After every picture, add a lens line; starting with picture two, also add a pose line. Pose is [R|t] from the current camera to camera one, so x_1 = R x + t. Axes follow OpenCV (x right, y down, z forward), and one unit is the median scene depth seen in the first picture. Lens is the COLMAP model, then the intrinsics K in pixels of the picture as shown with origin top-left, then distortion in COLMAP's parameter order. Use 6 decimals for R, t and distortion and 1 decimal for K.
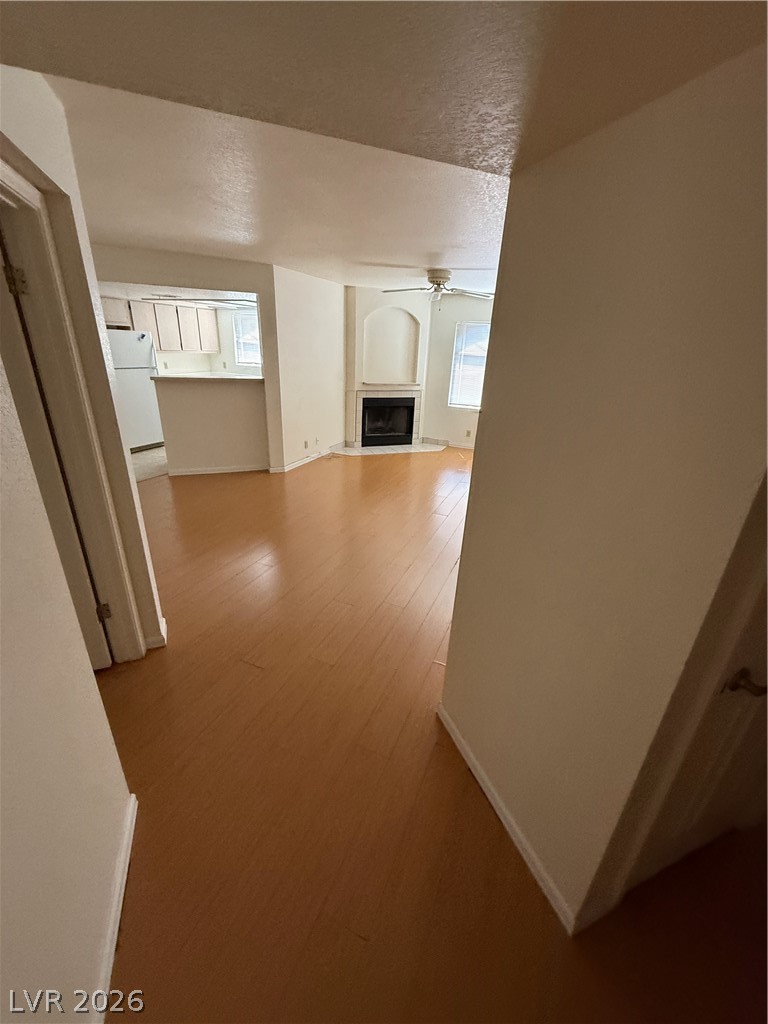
lens RADIAL K [[405.8, 0, 389.3], [0, 405.8, 508.1], [0, 0, 1]] dist [0.002606, 0.000195]
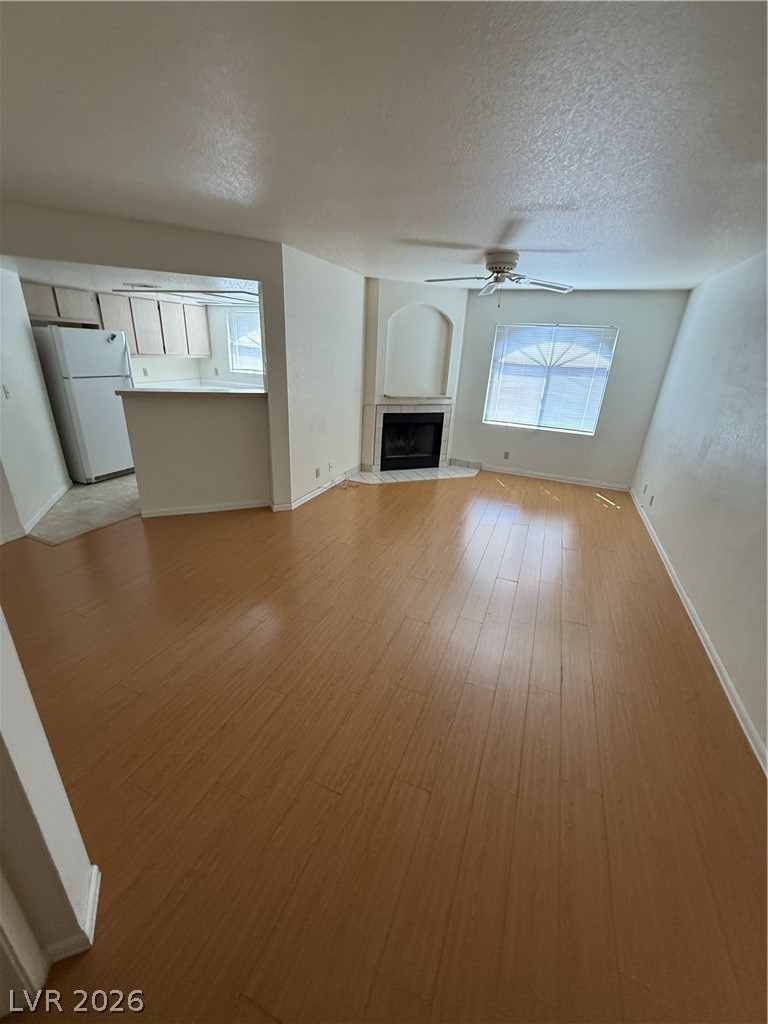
lens RADIAL K [[405.8, 0, 387.4], [0, 405.8, 507.0], [0, 0, 1]] dist [0.002606, 0.000195]
pose [[0.999896, 0.003926, 0.013909, -0.094493], [-0.003800, 0.999952, -0.009065, -0.100229], [-0.013944, 0.009012, 0.999862, 0.237761]]
